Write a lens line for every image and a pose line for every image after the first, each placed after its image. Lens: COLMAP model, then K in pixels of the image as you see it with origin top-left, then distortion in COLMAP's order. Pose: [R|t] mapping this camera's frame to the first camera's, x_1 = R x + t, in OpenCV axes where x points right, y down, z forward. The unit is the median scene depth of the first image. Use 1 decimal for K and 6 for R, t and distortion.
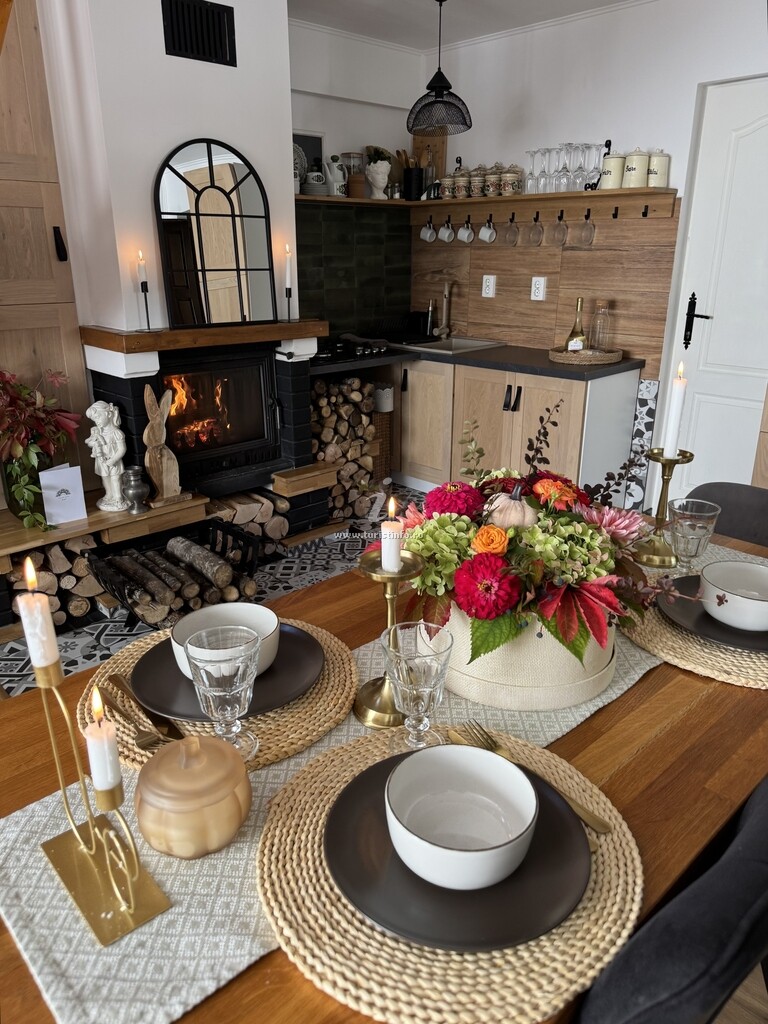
lens RADIAL K [[740.8, 0, 407.3], [0, 740.8, 523.7], [0, 0, 1]] dist [0.030801, -0.059364]
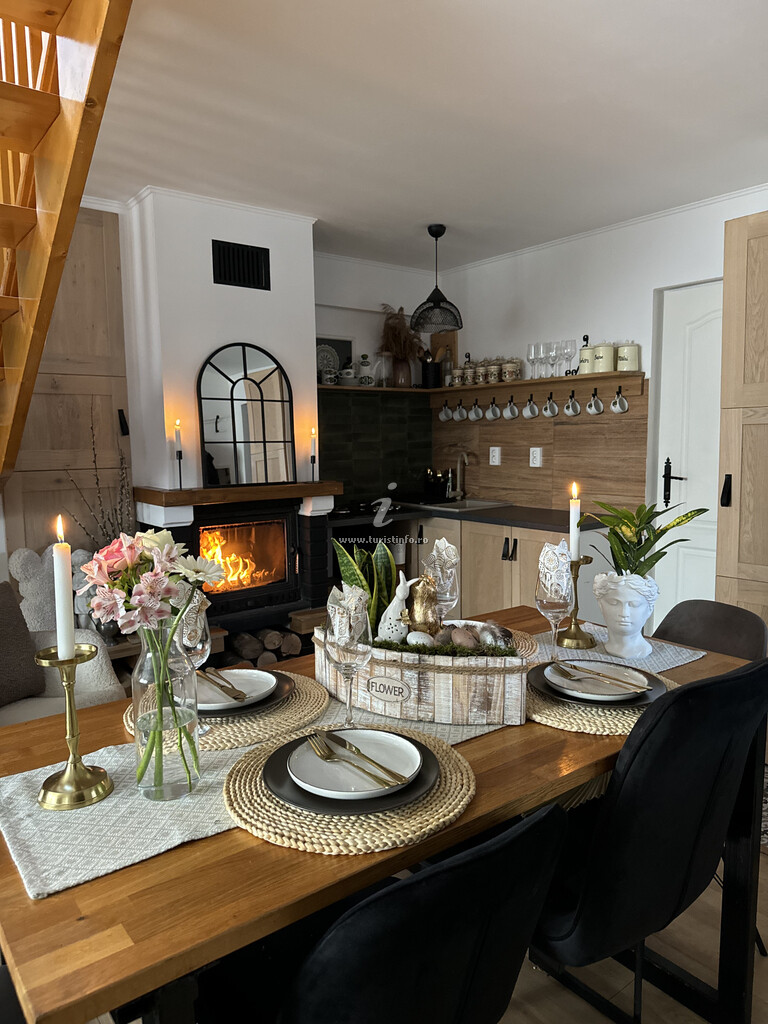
lens RADIAL K [[740.8, 0, 426.9], [0, 740.8, 531.9], [0, 0, 1]] dist [0.030801, -0.059364]
pose [[0.994908, -0.000472, -0.100785, 0.135789], [-0.022106, 0.974615, -0.222792, 0.057326], [0.098332, 0.223885, 0.969642, -0.101226]]
